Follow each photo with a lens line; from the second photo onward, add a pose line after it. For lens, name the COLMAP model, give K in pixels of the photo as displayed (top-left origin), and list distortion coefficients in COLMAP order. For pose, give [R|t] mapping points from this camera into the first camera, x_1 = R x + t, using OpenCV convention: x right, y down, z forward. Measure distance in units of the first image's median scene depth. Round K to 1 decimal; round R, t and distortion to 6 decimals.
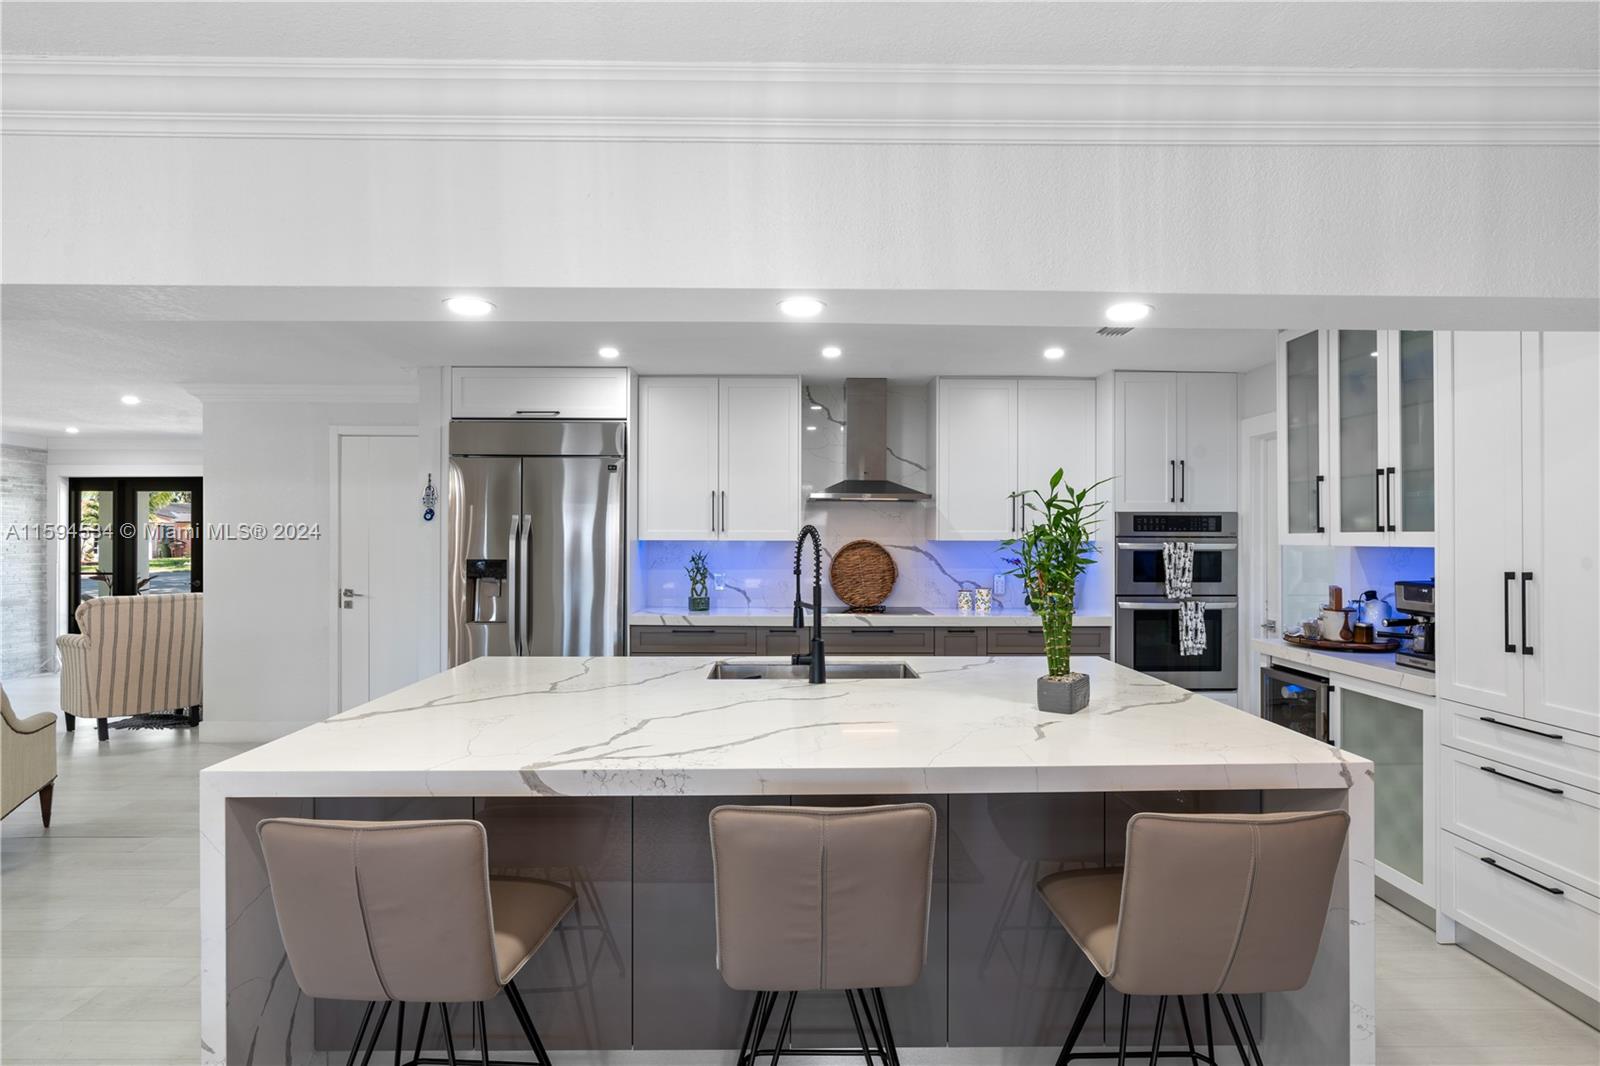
lens RADIAL K [[814.9, 0, 800.5], [0, 814.9, 530.0], [0, 0, 1]] dist [-0.003200, -0.000006]
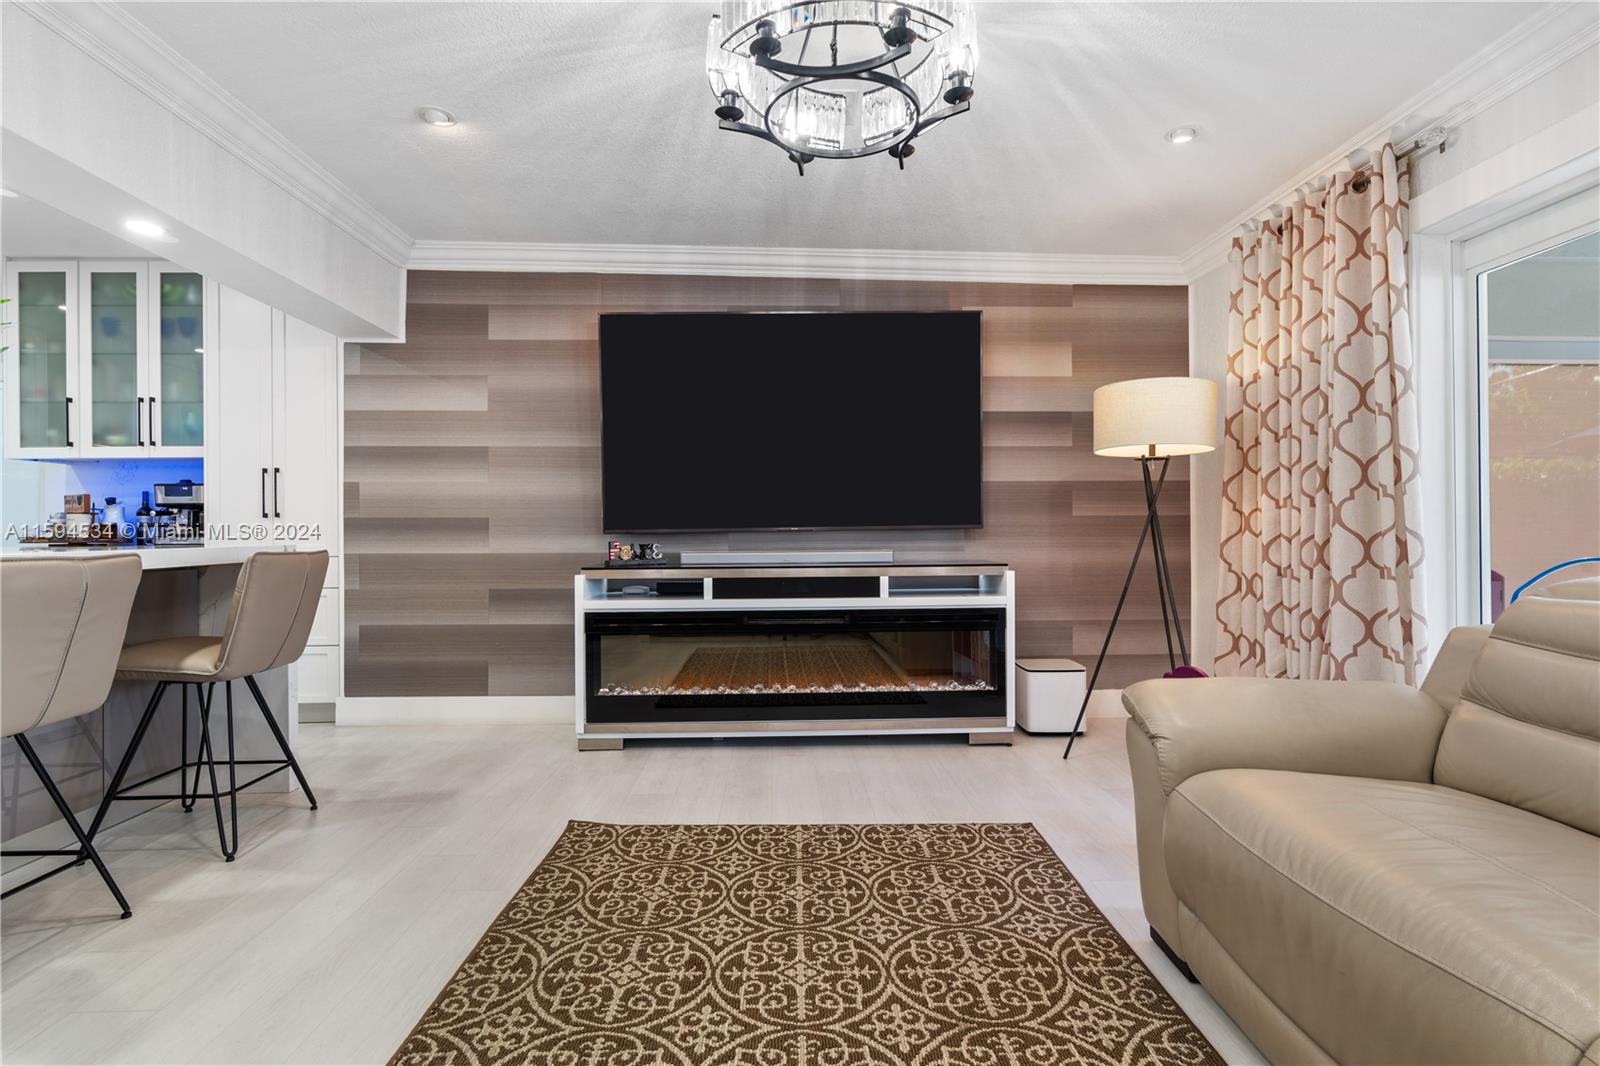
lens RADIAL K [[761.4, 0, 800.0], [0, 761.4, 533.0], [0, 0, 1]] dist [-0.004303, -0.000544]
pose [[-0.021560, 0.001500, 0.999766, -0.344249], [0.000154, 0.999999, -0.001497, 0.094342], [-0.999768, 0.000121, -0.021561, -0.018512]]
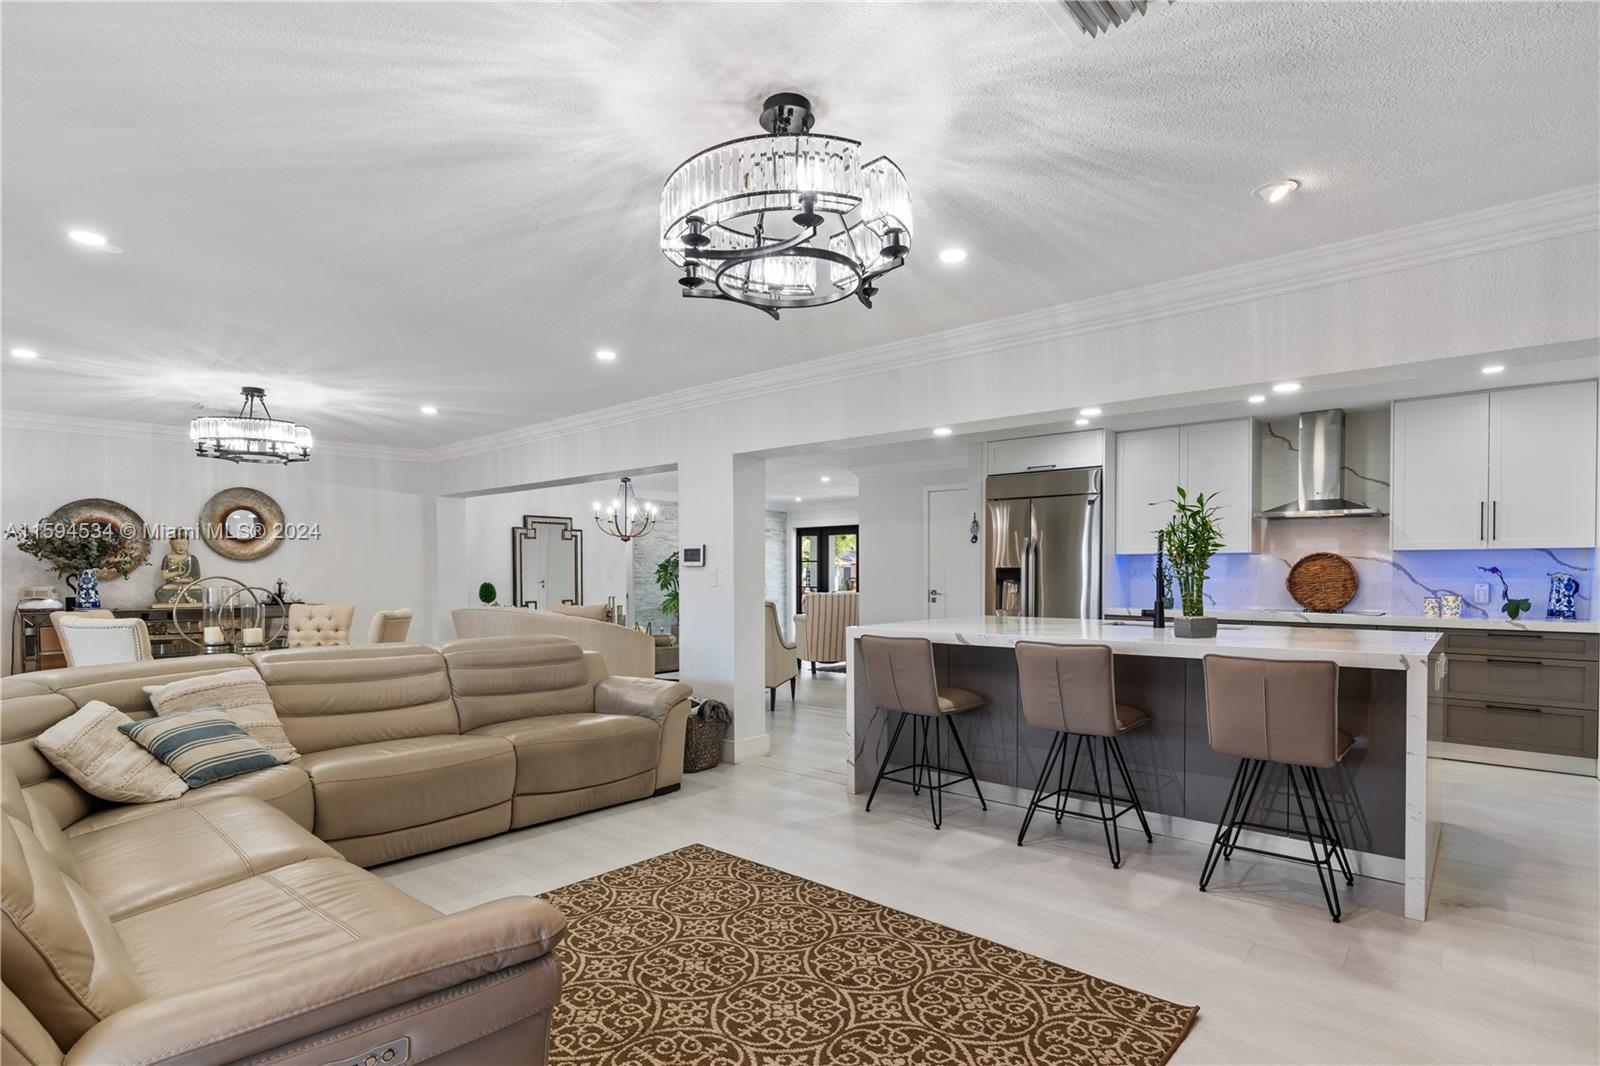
lens RADIAL K [[795.7, 0, 800.4], [0, 795.7, 572.7], [0, 0, 1]] dist [-0.004622, 0.000035]
pose [[0.750998, -0.001810, -0.660303, 0.291073], [0.002554, 0.999997, 0.000163, 0.043393], [0.660300, -0.001808, 0.751000, -0.351844]]
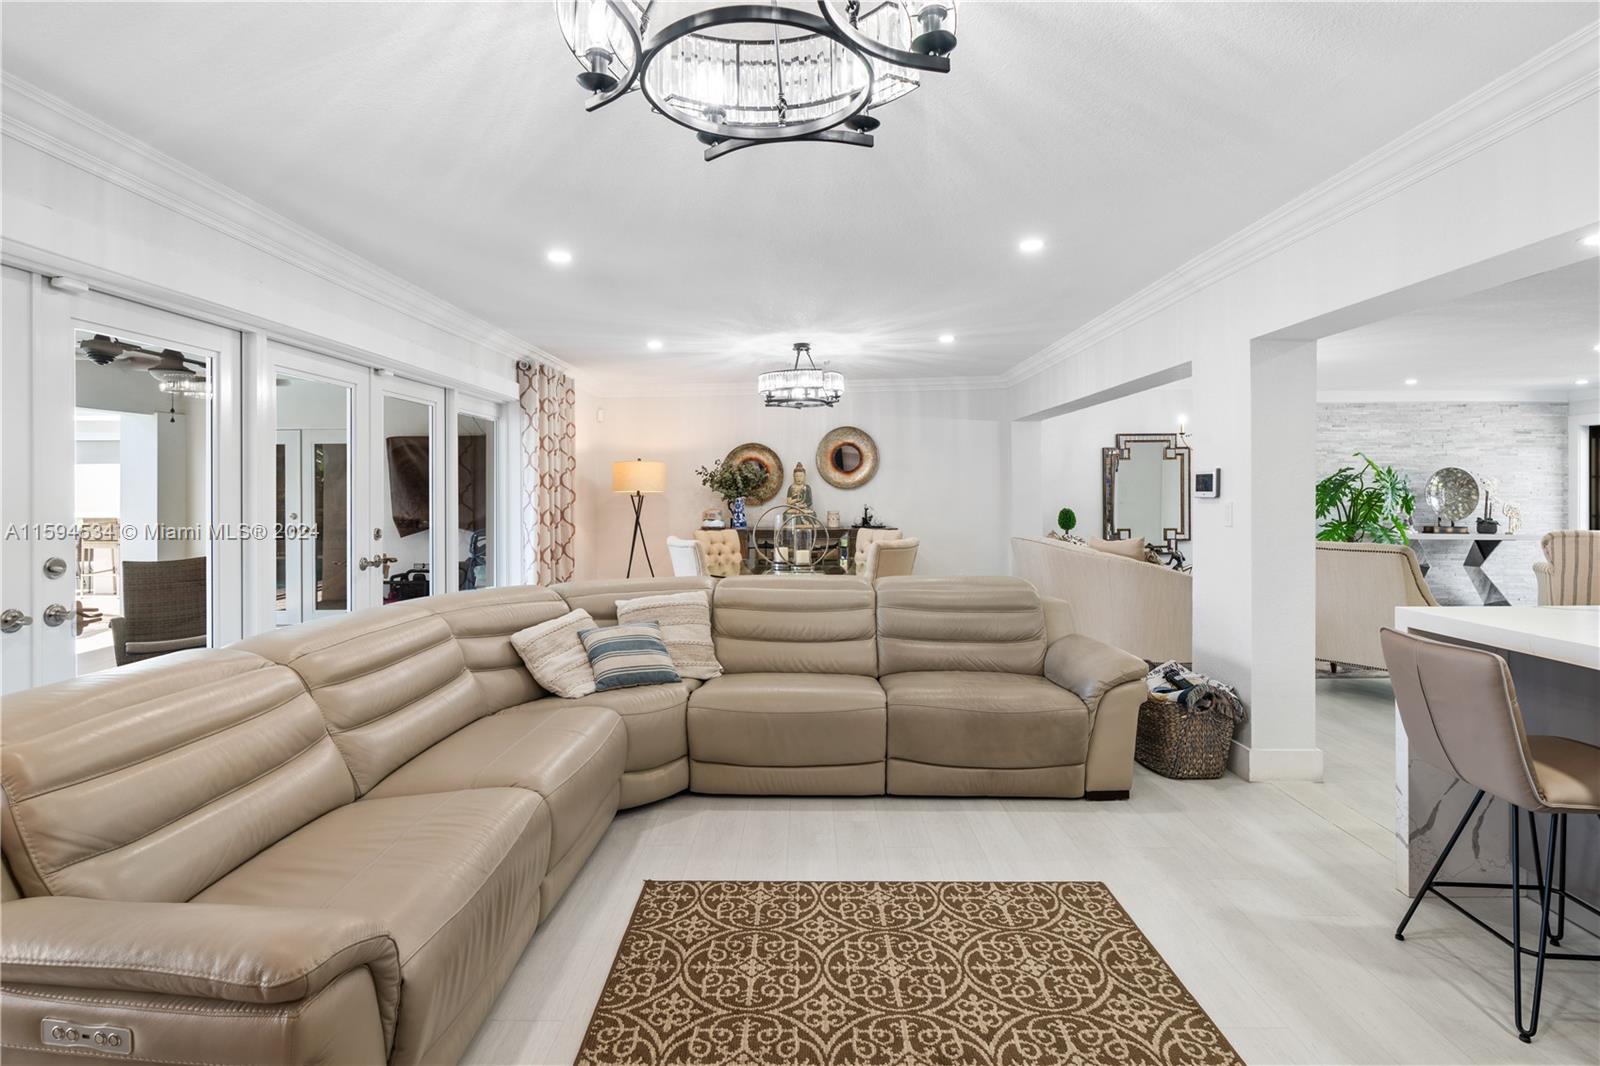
lens RADIAL K [[789.7, 0, 804.1], [0, 789.7, 491.9], [0, 0, 1]] dist [-0.001921, 0.000787]
pose [[-0.016689, 0.000689, -0.999860, 0.268571], [0.006693, 0.999977, 0.000577, 0.025362], [0.999838, -0.006682, -0.016693, -0.029450]]
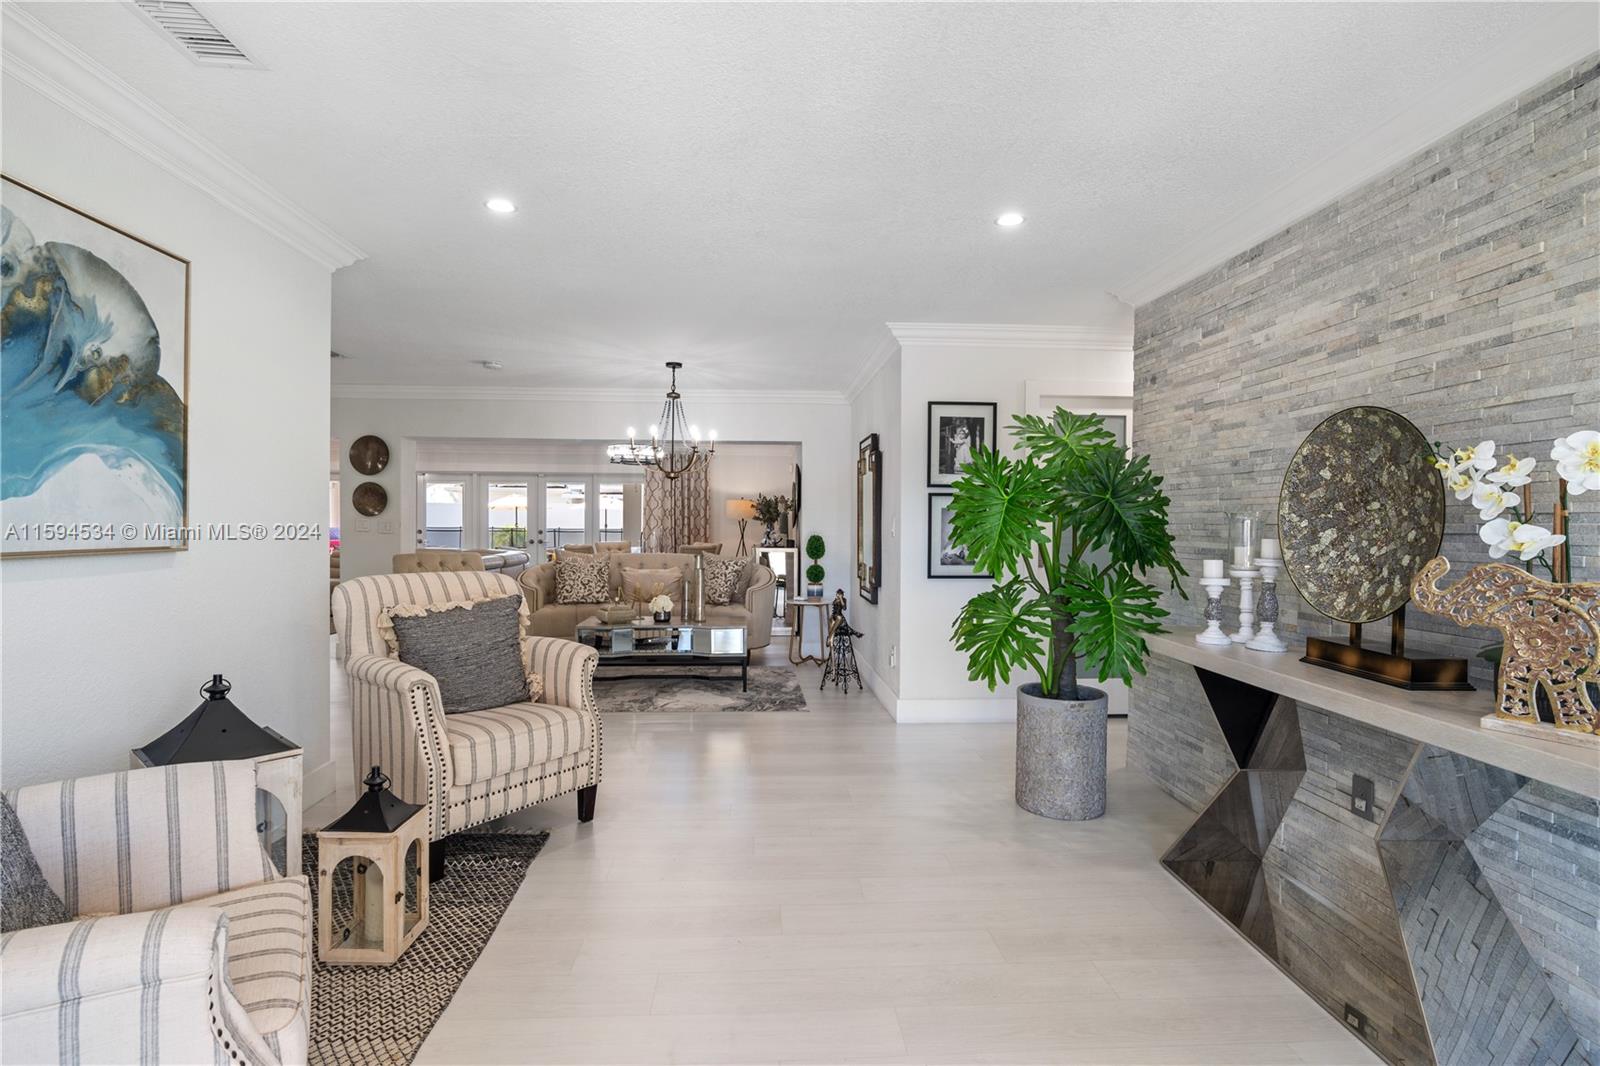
lens RADIAL K [[761.4, 0, 800.0], [0, 761.4, 533.0], [0, 0, 1]] dist [-0.004303, -0.000544]
pose [[-0.998933, -0.007351, -0.045589, -1.218101], [-0.007610, 0.999956, 0.005510, 0.051160], [0.045546, 0.005851, -0.998945, 1.819603]]
